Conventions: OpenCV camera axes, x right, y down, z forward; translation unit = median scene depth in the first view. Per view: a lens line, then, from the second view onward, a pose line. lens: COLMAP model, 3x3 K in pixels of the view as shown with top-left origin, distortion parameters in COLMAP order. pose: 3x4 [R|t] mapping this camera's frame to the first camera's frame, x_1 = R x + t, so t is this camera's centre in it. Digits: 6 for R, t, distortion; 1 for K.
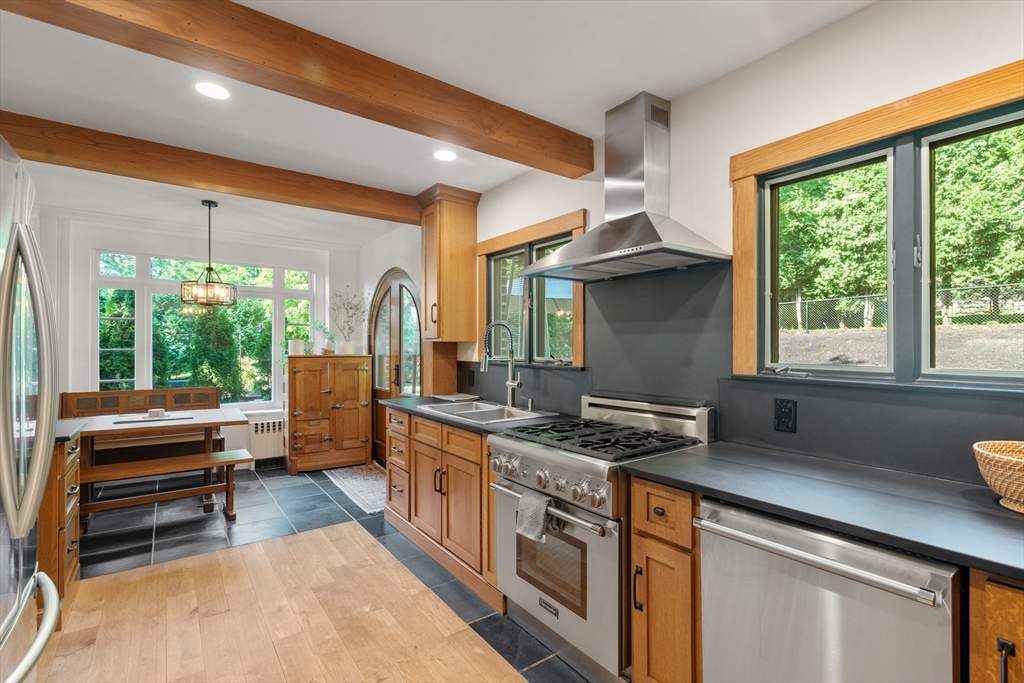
lens RADIAL K [[470.2, 0, 510.8], [0, 470.2, 347.9], [0, 0, 1]] dist [0.001645, 0.000245]
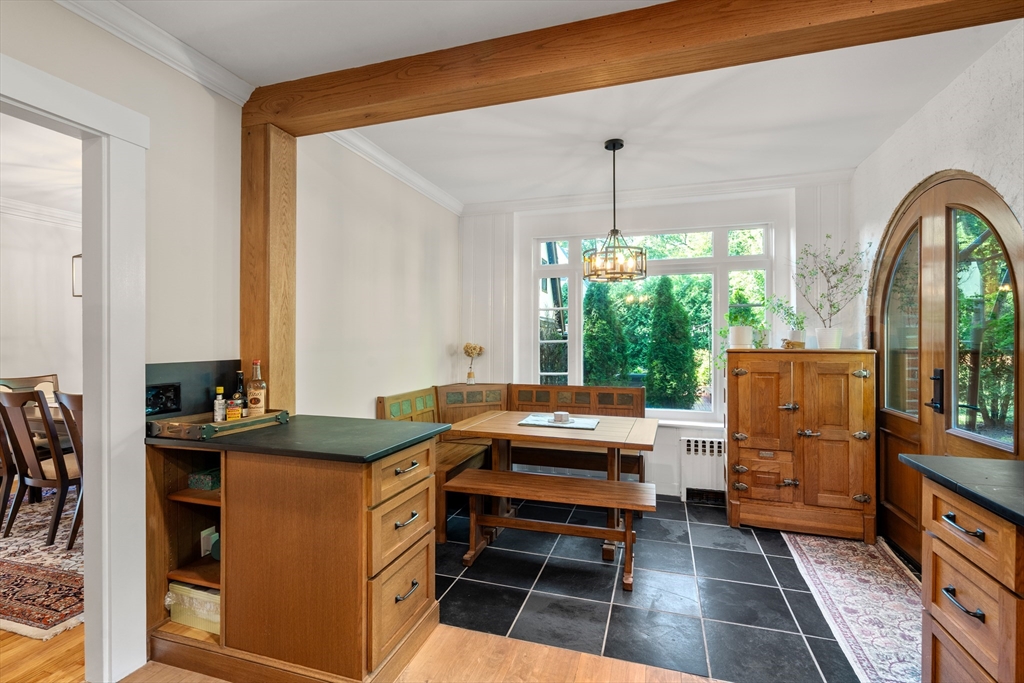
lens RADIAL K [[470.2, 0, 511.4], [0, 470.2, 347.6], [0, 0, 1]] dist [0.001645, 0.000245]
pose [[0.587426, 0.004501, -0.809265, -0.101816], [0.002494, 0.999970, 0.007373, 0.007460], [0.809274, -0.006349, 0.587397, 0.333730]]
